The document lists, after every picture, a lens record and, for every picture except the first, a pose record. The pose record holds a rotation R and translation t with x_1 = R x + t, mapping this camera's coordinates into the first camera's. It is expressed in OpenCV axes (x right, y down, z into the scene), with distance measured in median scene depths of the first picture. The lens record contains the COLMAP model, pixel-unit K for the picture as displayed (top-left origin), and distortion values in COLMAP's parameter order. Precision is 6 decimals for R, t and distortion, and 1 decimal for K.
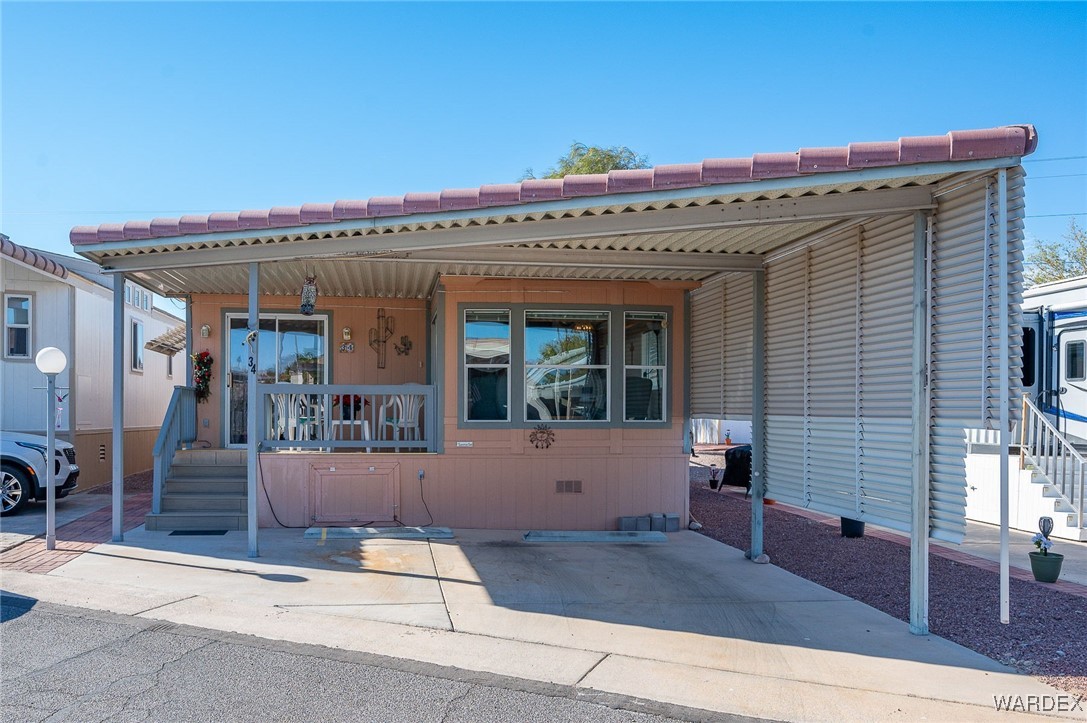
lens RADIAL K [[869.9, 0, 542.2], [0, 869.9, 423.9], [0, 0, 1]] dist [-0.000888, -0.001101]
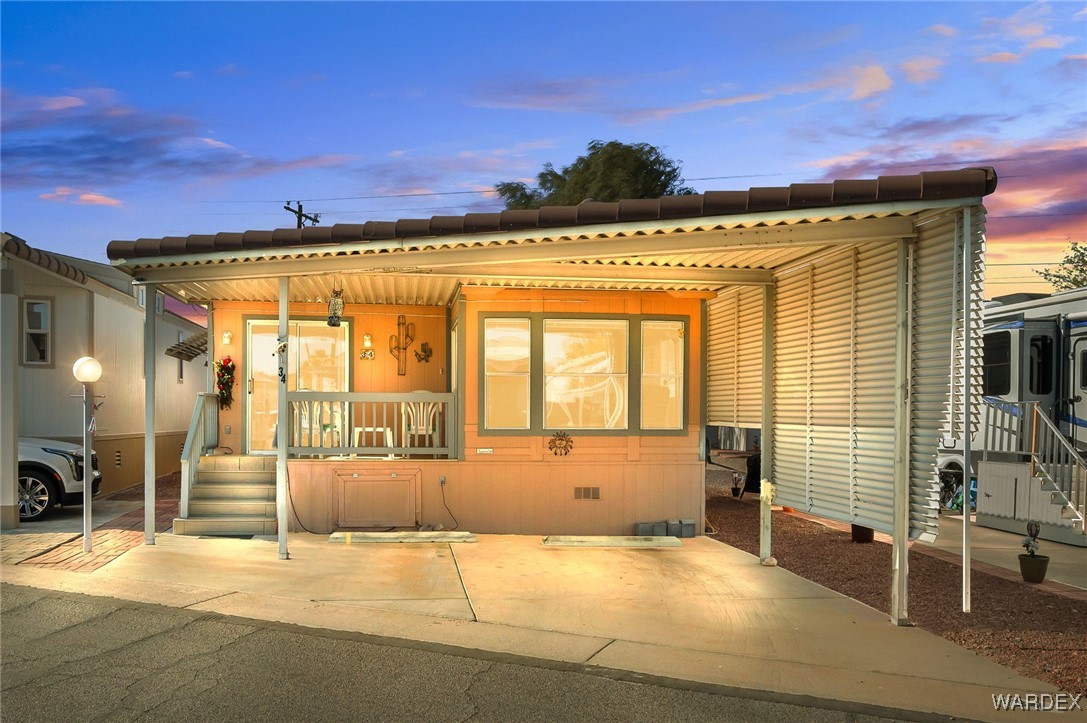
lens RADIAL K [[977.7, 0, 543.5], [0, 977.7, 411.7], [0, 0, 1]] dist [-0.005802, 0.000010]
pose [[0.999671, 0.000454, -0.025663, 0.009199], [-0.000869, 0.999869, -0.016186, -0.004492], [0.025652, 0.016203, 0.999540, -0.148881]]
